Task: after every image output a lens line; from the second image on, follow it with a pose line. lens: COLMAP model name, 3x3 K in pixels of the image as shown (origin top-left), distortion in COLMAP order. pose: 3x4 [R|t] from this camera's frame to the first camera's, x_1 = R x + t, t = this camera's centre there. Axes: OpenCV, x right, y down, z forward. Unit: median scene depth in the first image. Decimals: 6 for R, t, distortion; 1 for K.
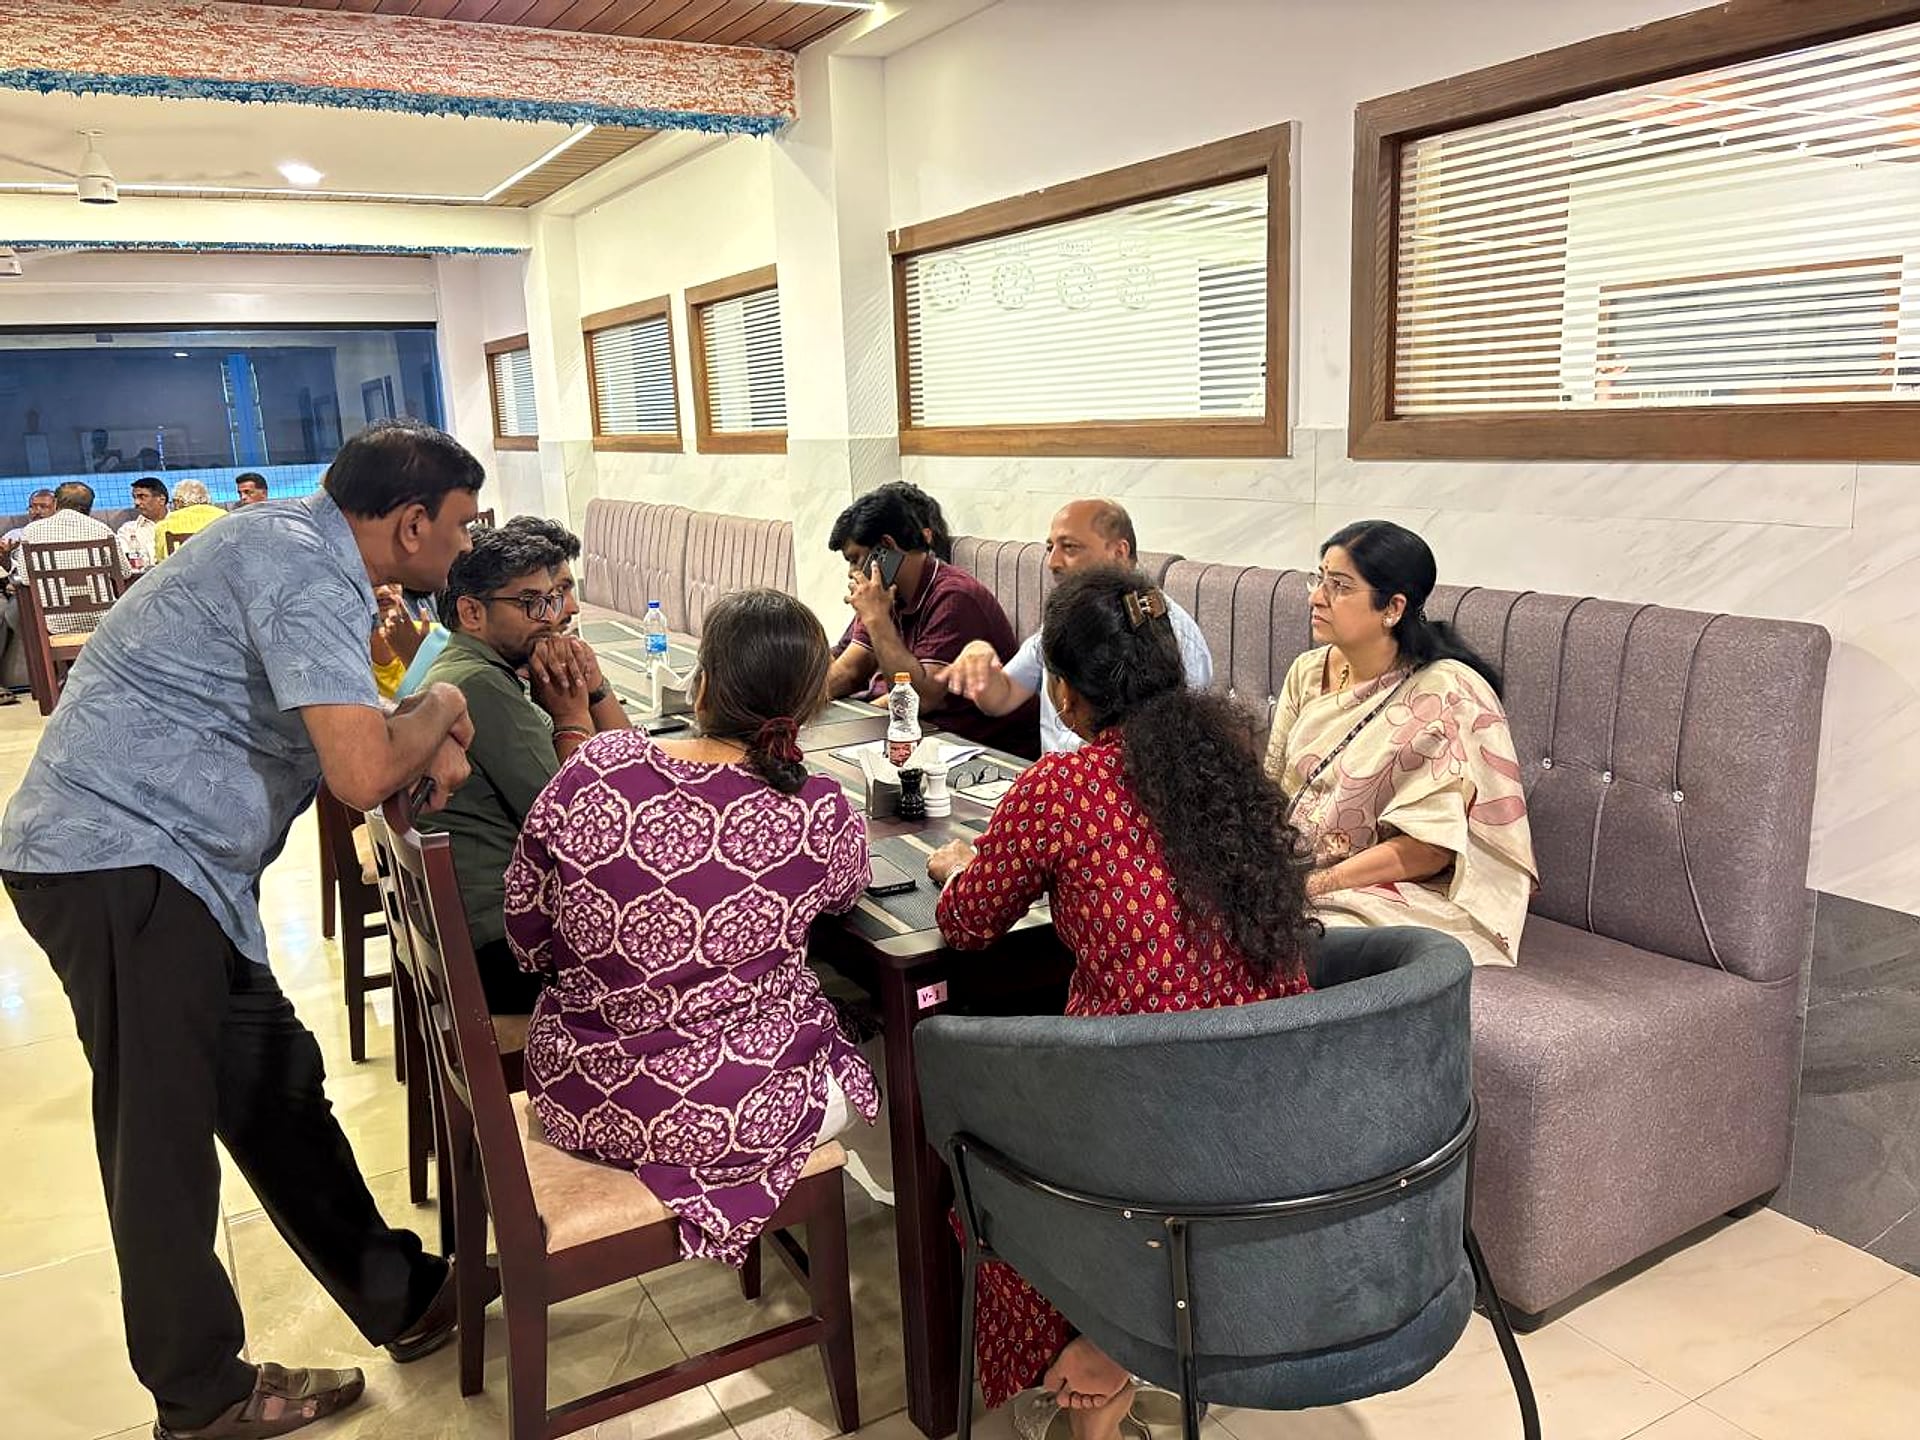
lens RADIAL K [[1455.3, 0, 957.5], [0, 1455.3, 724.1], [0, 0, 1]] dist [0.053786, -0.087173]
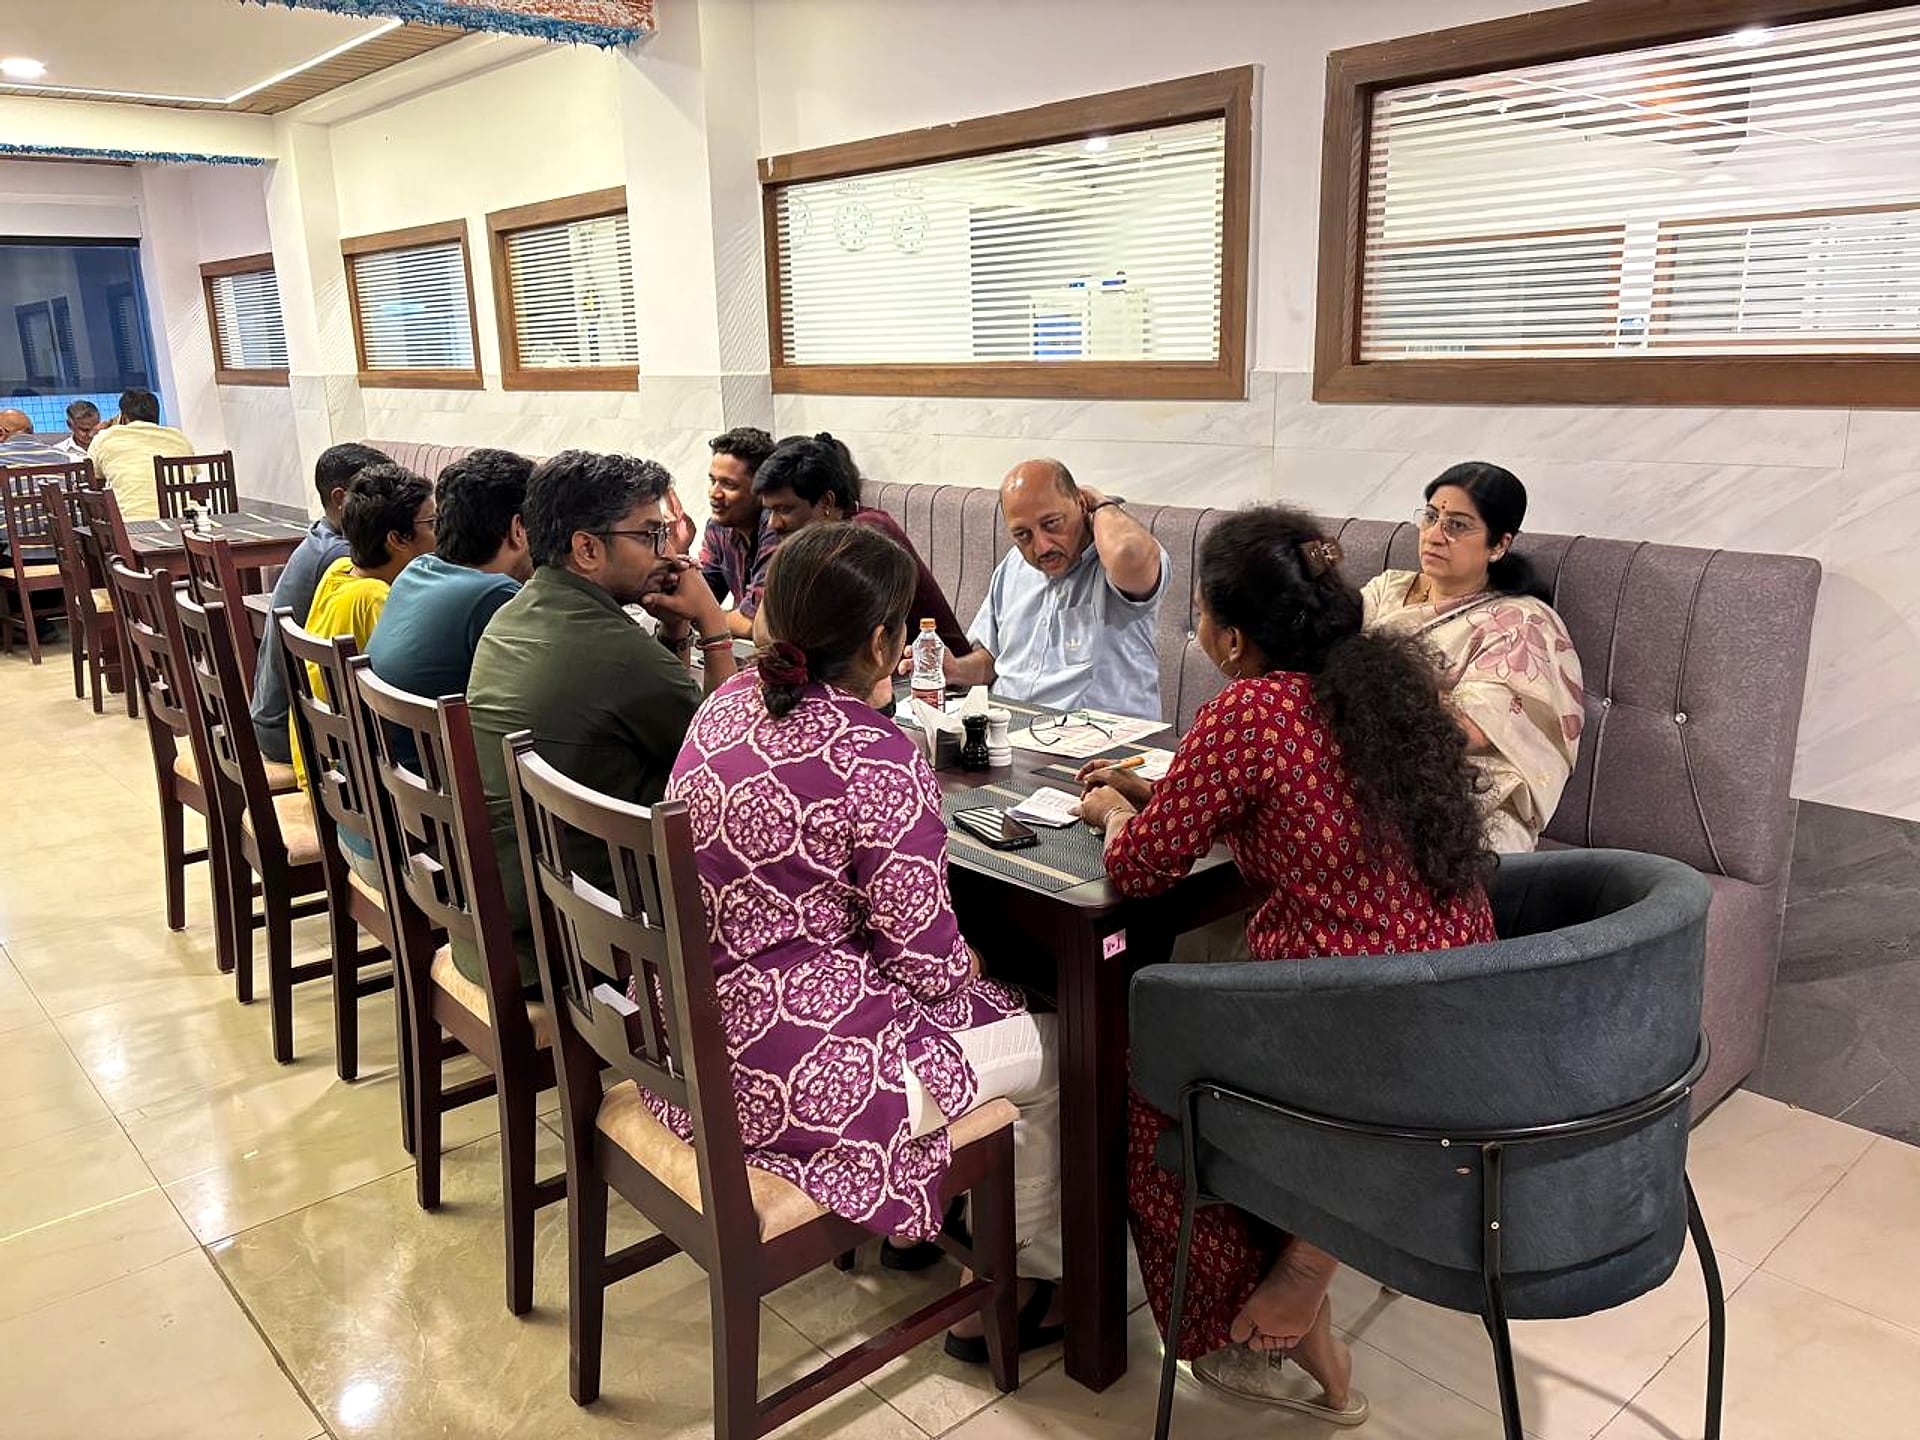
lens RADIAL K [[1452.5, 0, 961.6], [0, 1452.5, 719.5], [0, 0, 1]] dist [0.050355, -0.067551]
pose [[0.977694, -0.032800, 0.207457, -0.204026], [0.025915, 0.999022, 0.035821, -0.001799], [-0.208429, -0.029646, 0.977588, 0.044140]]
